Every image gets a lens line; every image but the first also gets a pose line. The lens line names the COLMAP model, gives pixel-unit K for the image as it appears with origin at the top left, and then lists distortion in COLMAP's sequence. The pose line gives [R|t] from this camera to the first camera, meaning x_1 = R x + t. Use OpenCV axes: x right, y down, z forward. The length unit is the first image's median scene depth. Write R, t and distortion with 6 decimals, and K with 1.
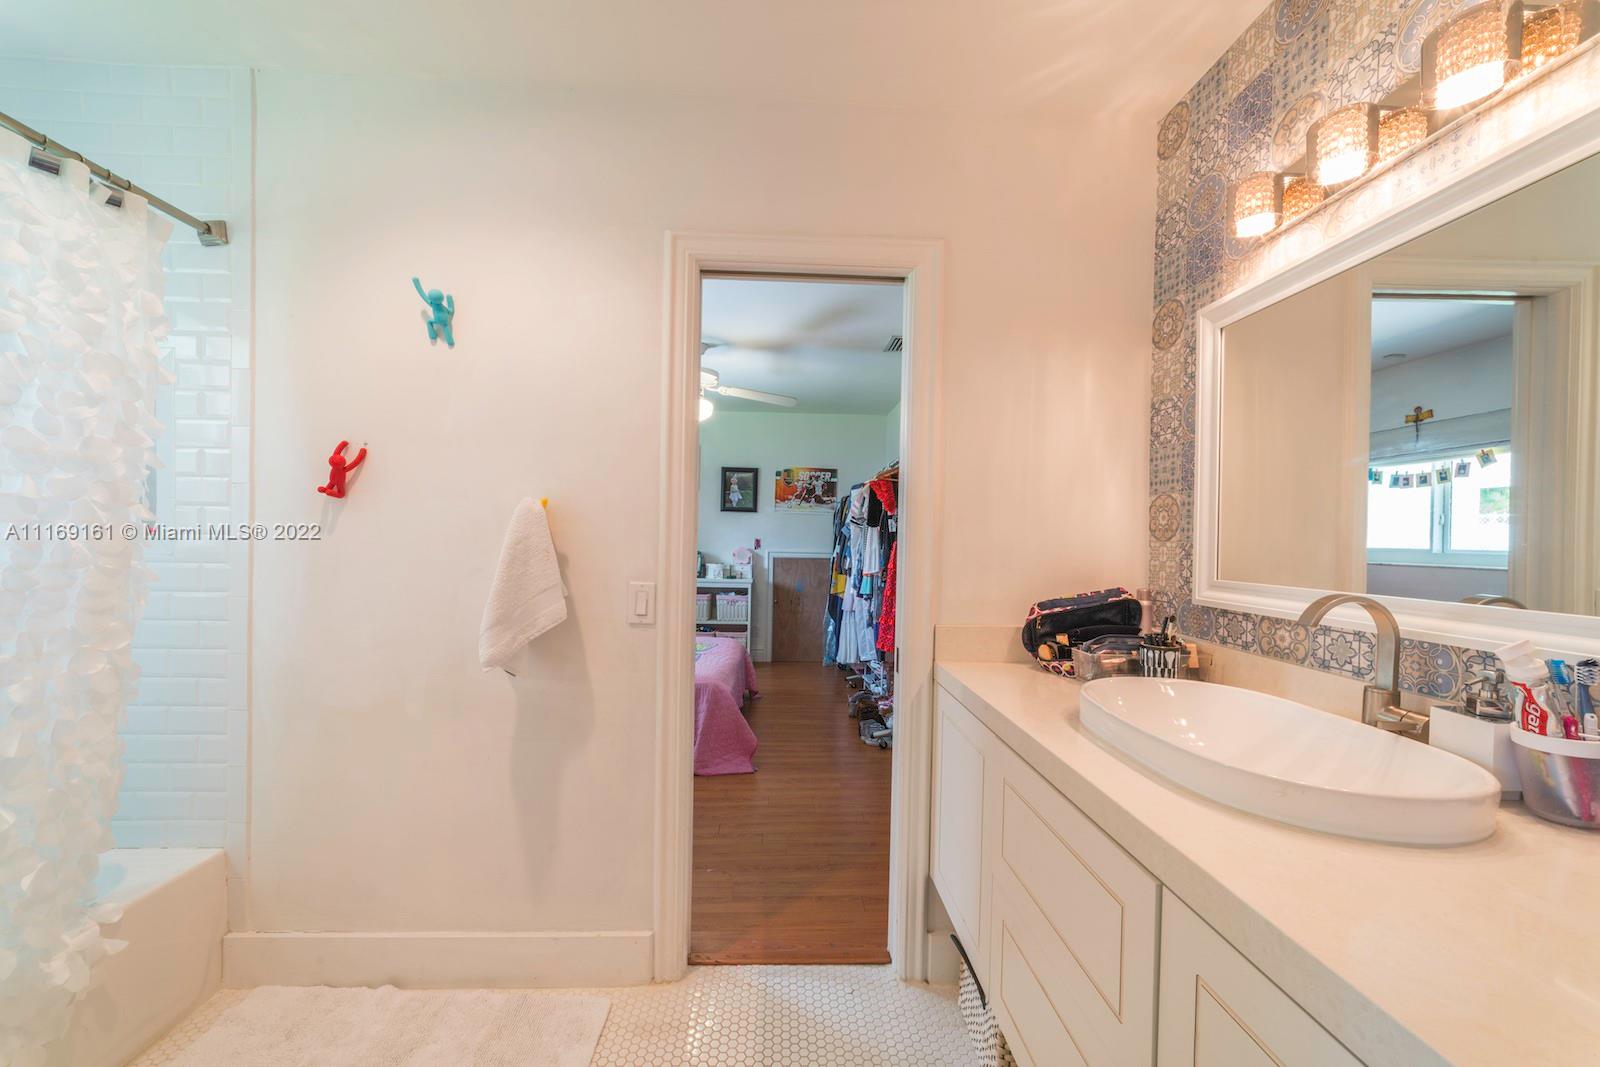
lens RADIAL K [[608.7, 0, 801.4], [0, 608.7, 534.0], [0, 0, 1]] dist [-0.006517, 0.001355]
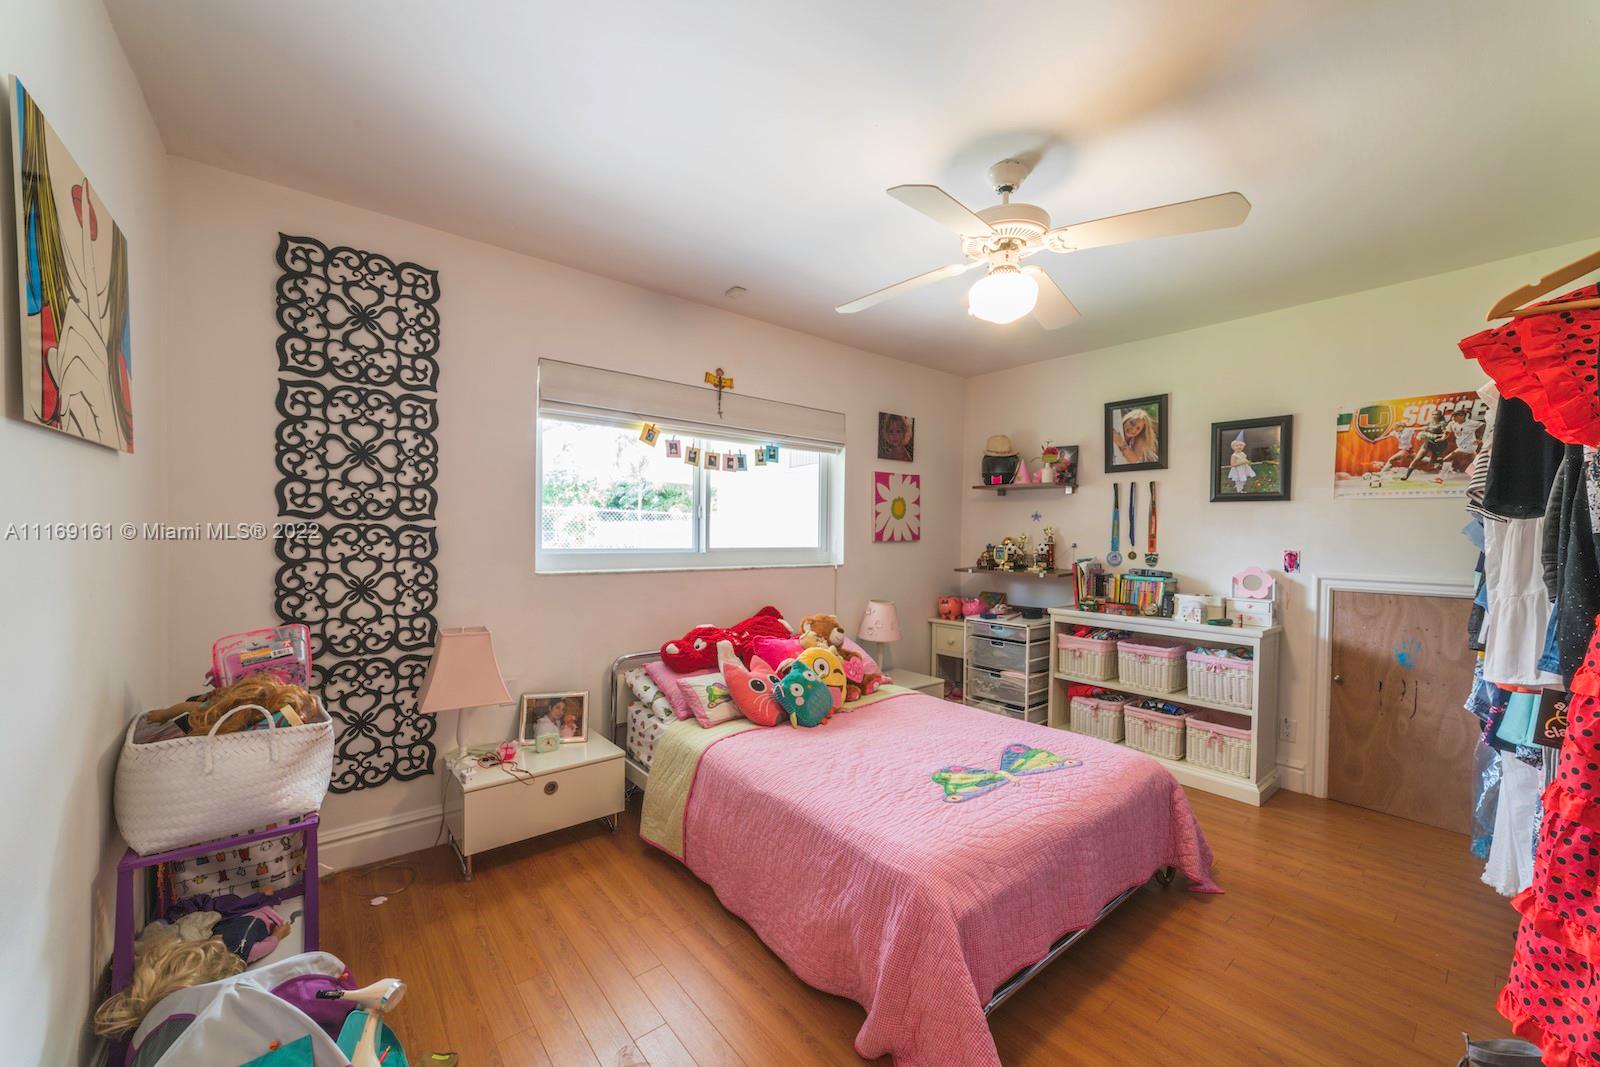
lens RADIAL K [[608.7, 0, 805.2], [0, 608.7, 545.6], [0, 0, 1]] dist [-0.006517, 0.001355]
pose [[0.619940, -0.000306, -0.784650, 0.075756], [-0.002053, 0.999996, -0.002012, 0.004582], [0.784647, 0.002858, 0.619936, 0.357629]]
